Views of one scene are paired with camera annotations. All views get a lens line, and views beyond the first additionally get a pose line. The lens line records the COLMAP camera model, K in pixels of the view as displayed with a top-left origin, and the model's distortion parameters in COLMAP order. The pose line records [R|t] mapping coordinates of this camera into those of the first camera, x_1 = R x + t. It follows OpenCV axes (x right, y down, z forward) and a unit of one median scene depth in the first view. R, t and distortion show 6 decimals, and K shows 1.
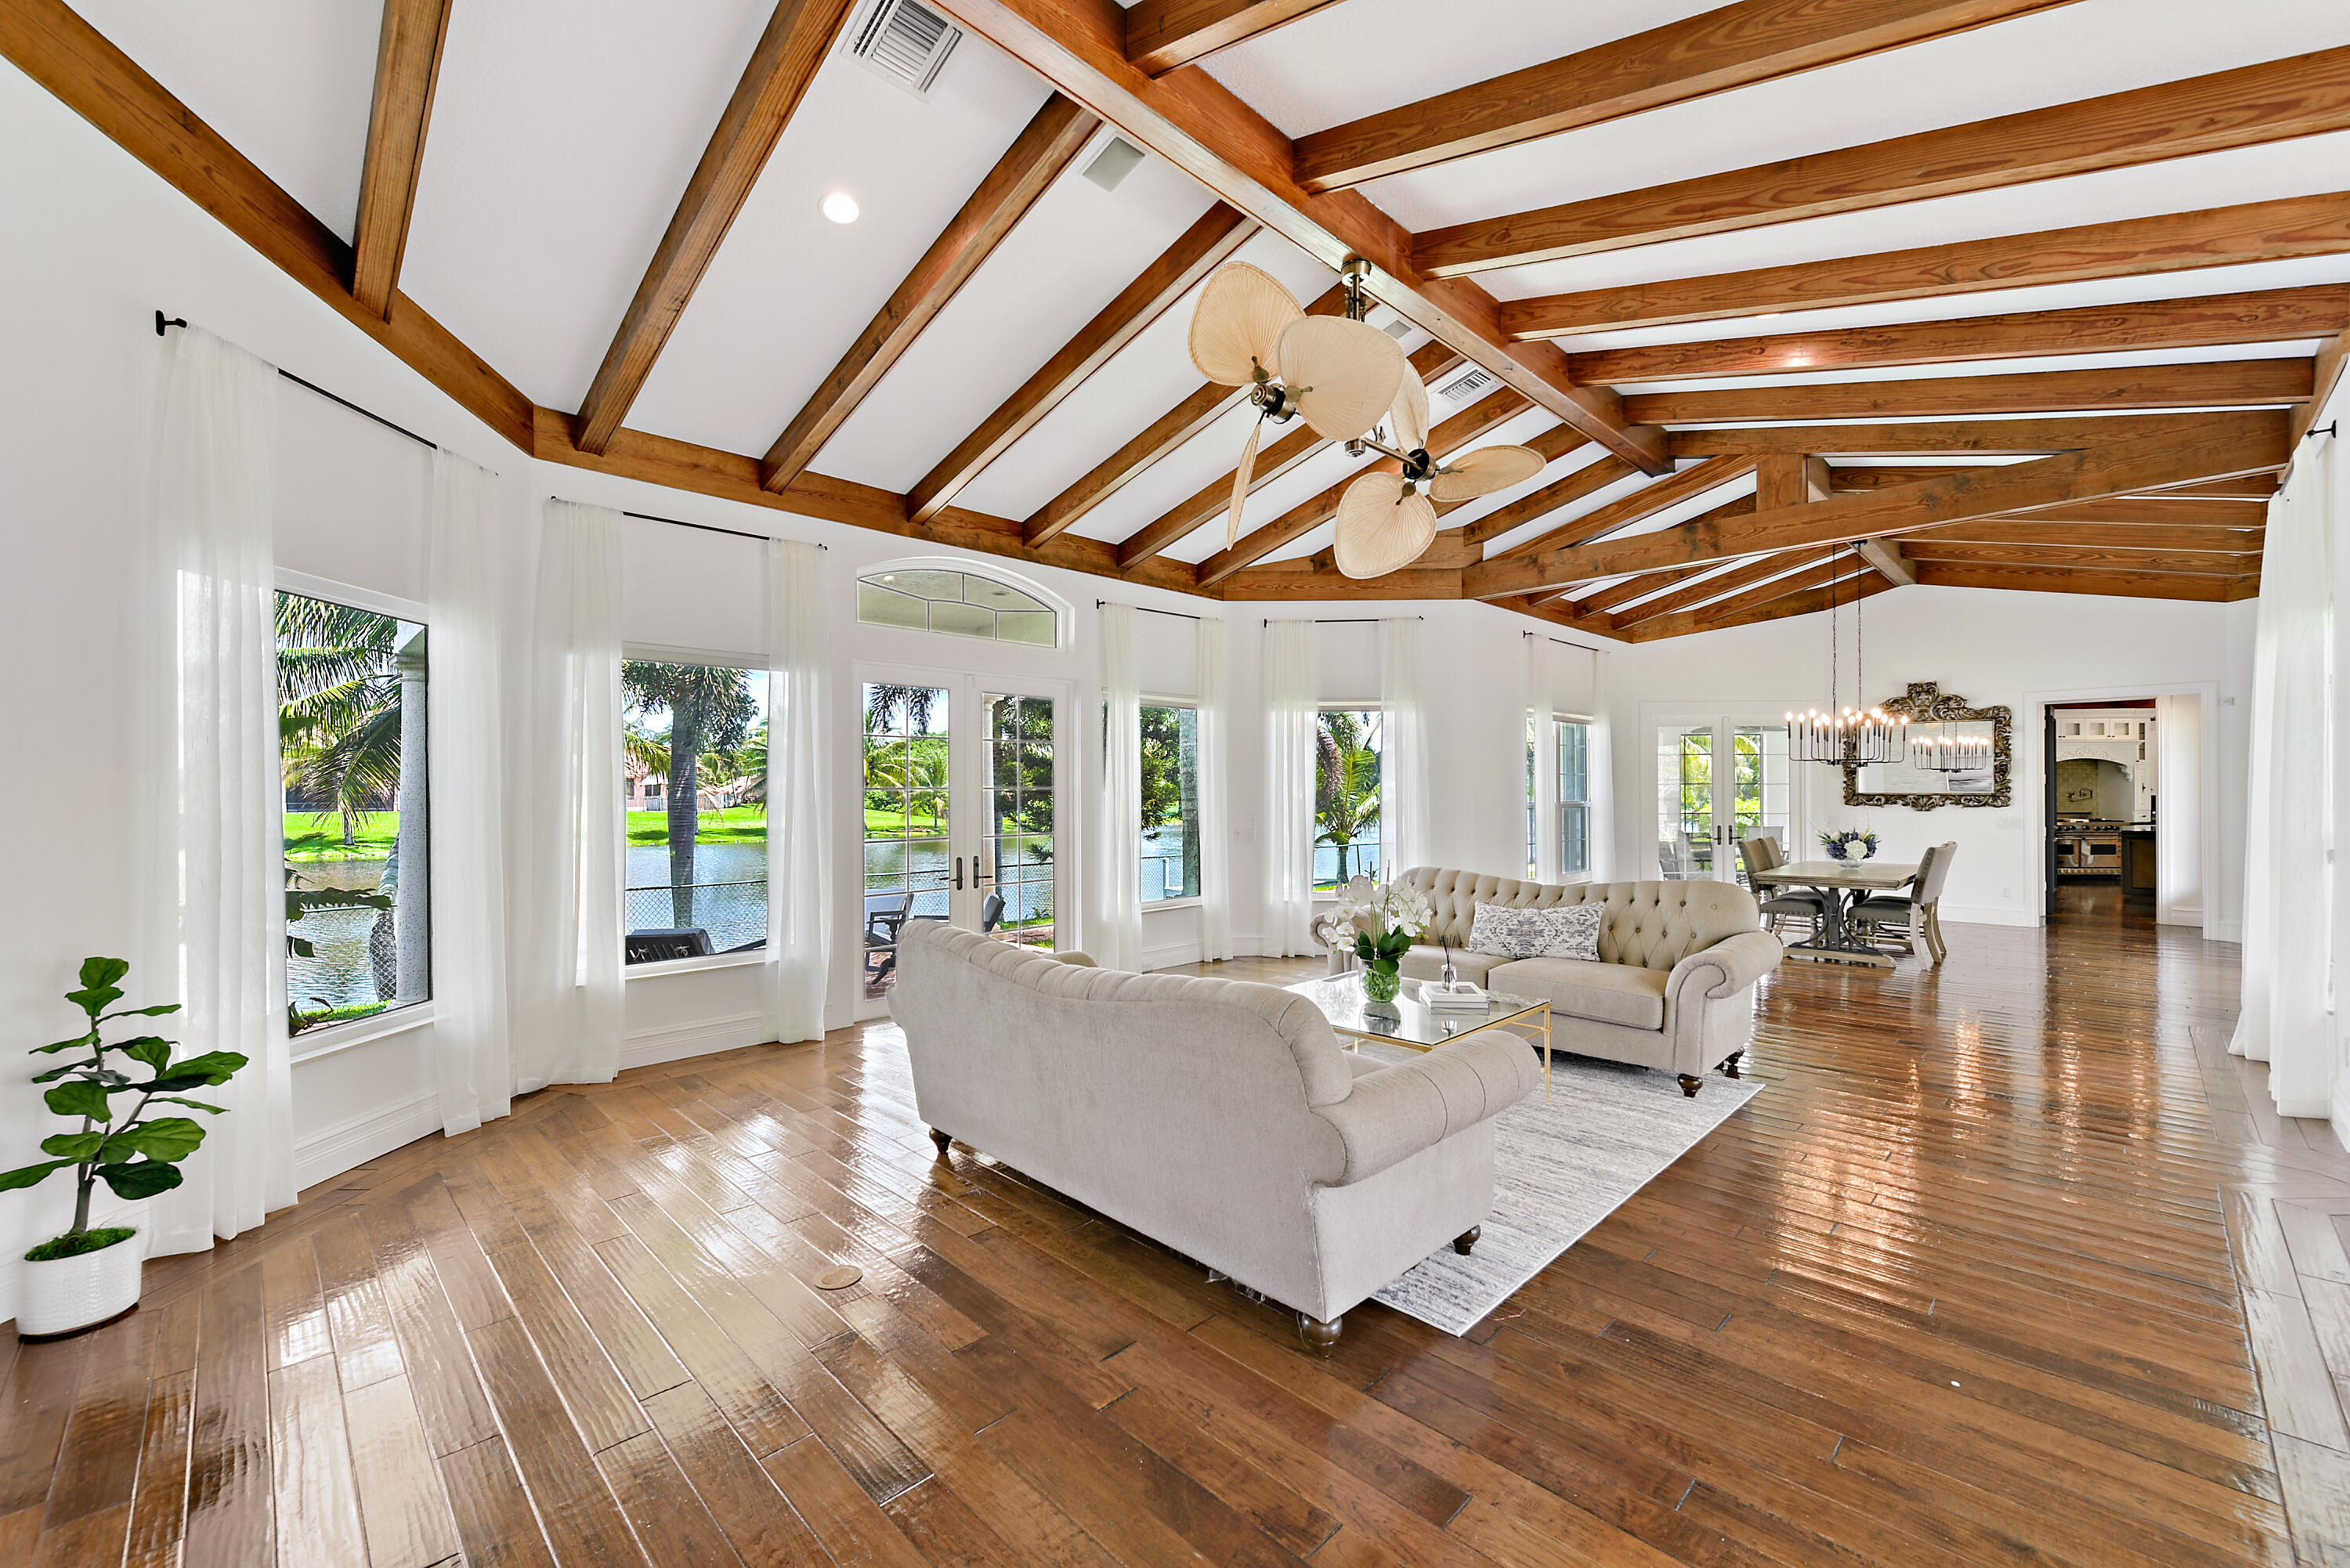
lens RADIAL K [[941.1, 0, 1173.4], [0, 941.1, 797.8], [0, 0, 1]] dist [0.001941, 0.000114]
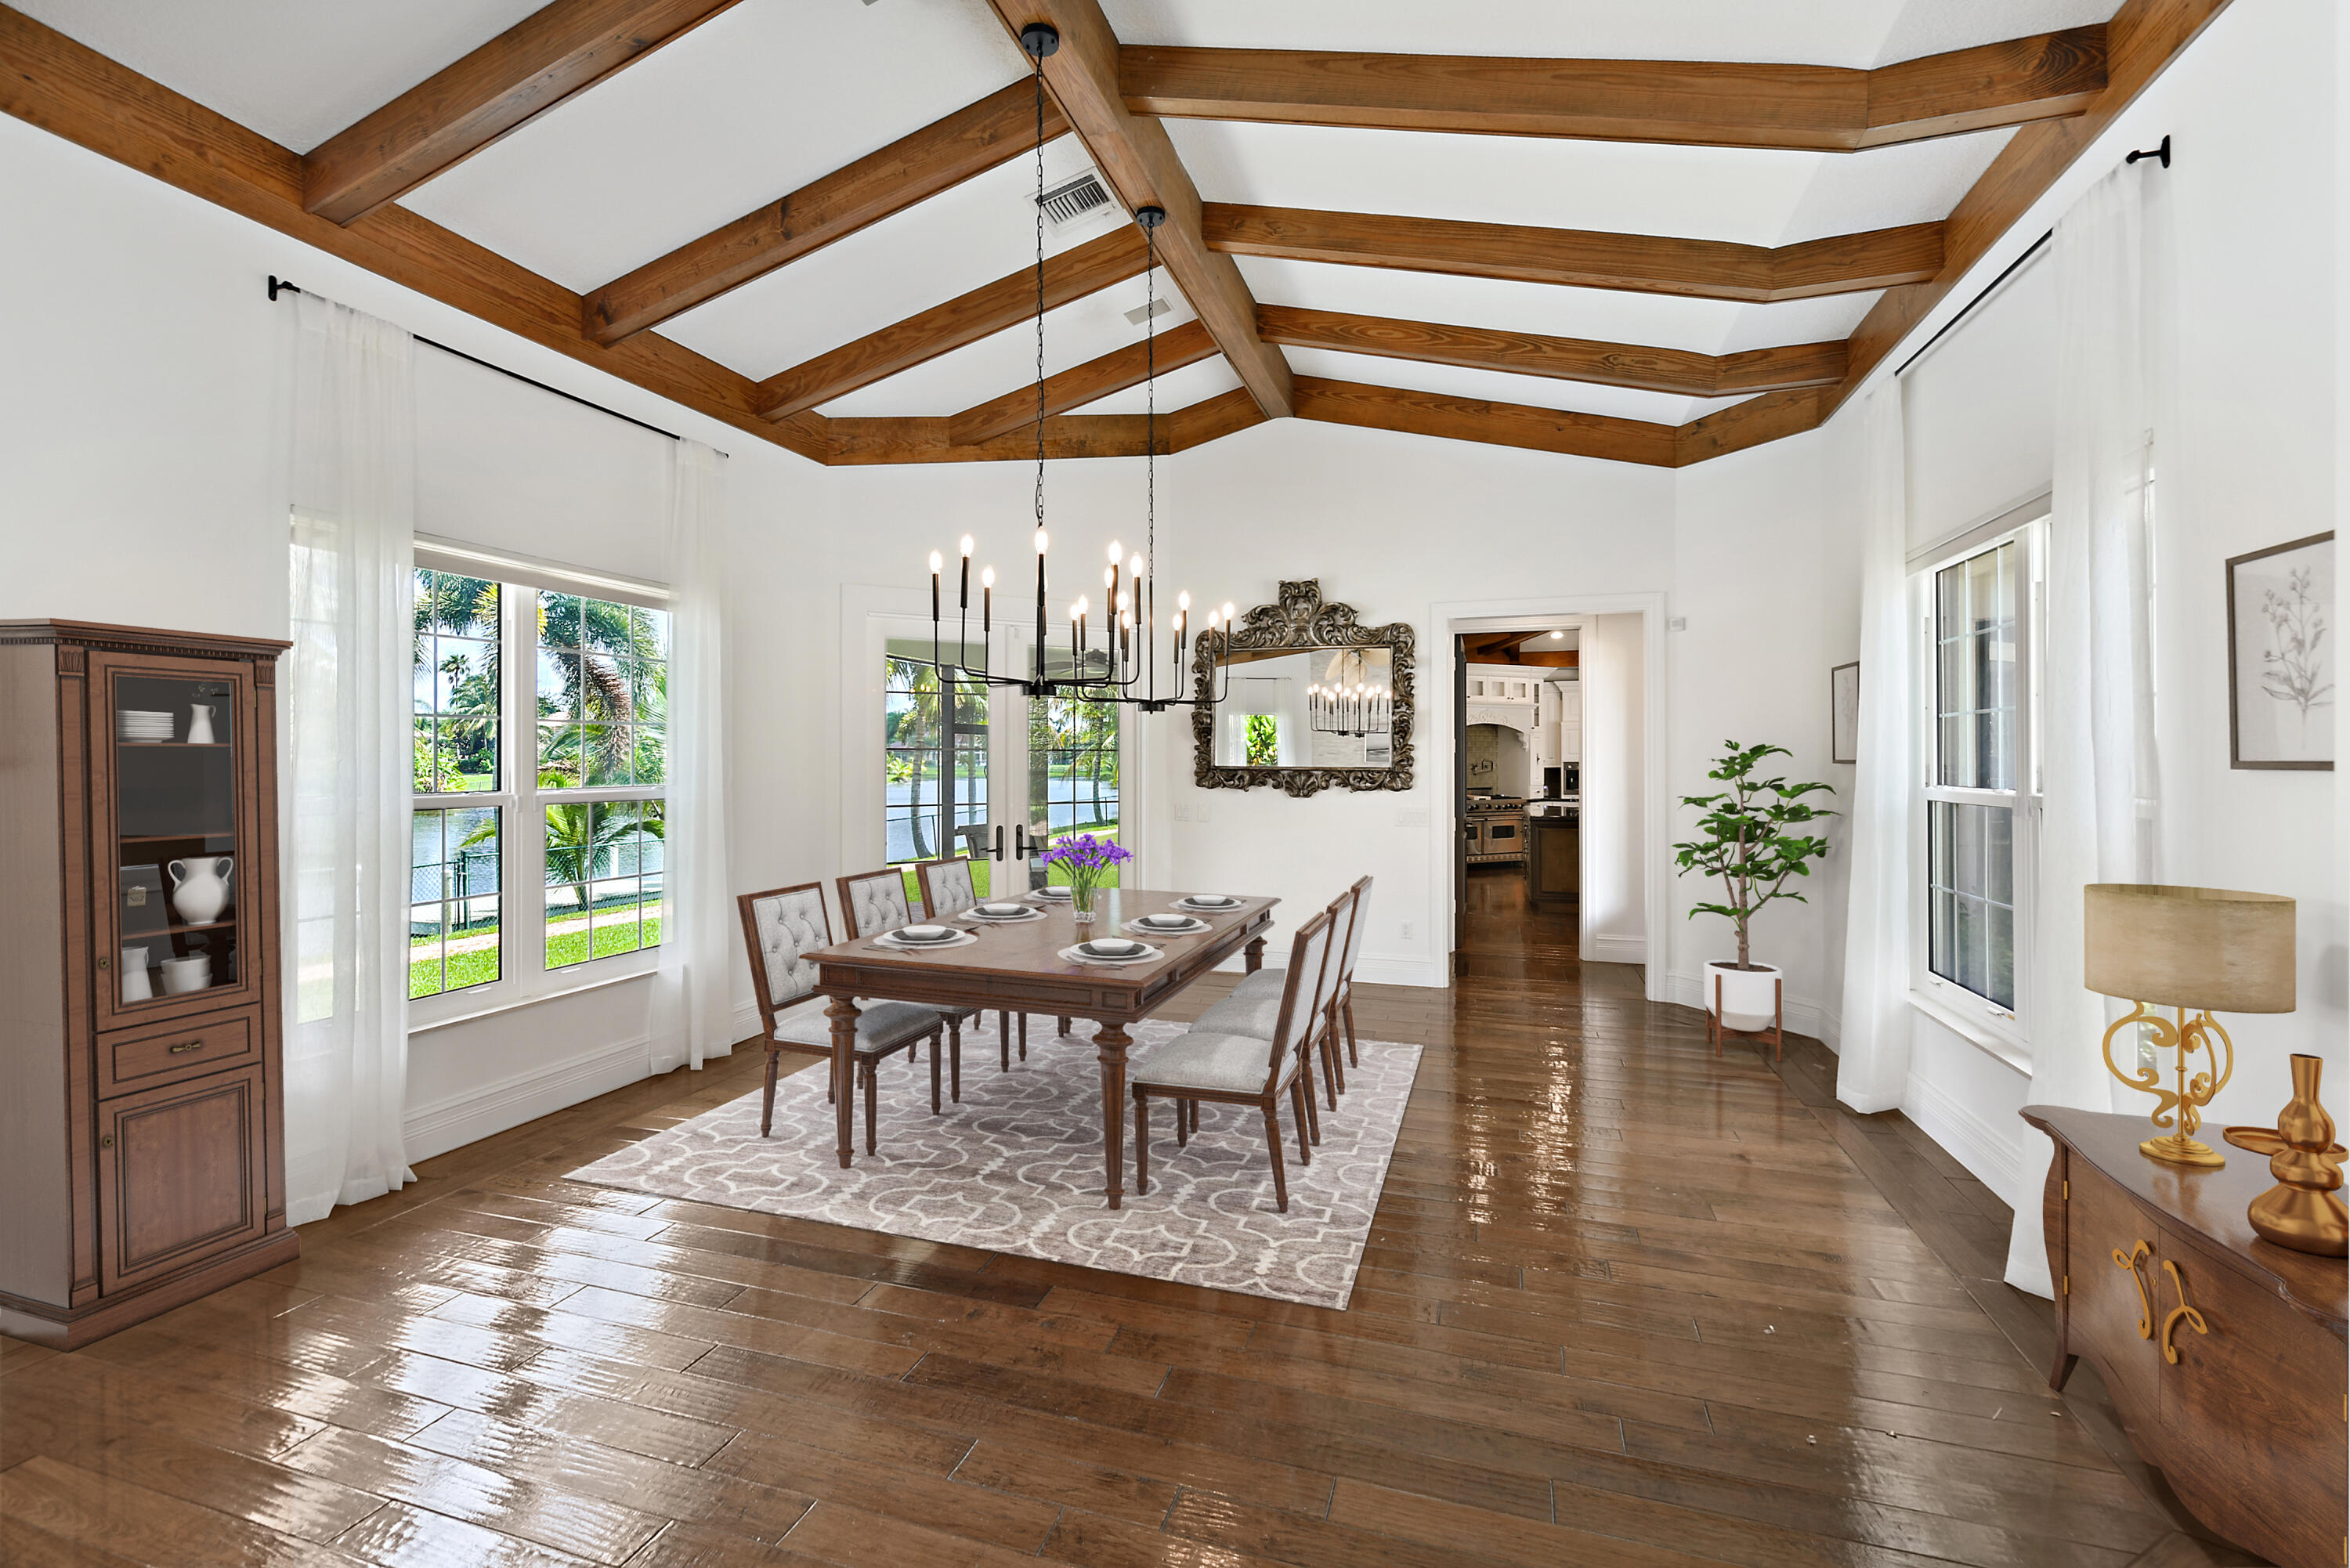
lens RADIAL K [[1019.0, 0, 1176.8], [0, 1019.0, 765.8], [0, 0, 1]] dist [-0.000158, -0.000005]
pose [[0.887204, -0.001024, 0.461375, 0.434401], [-0.001981, 0.999980, 0.006029, -0.009544], [-0.461372, -0.006262, 0.887185, 0.470593]]
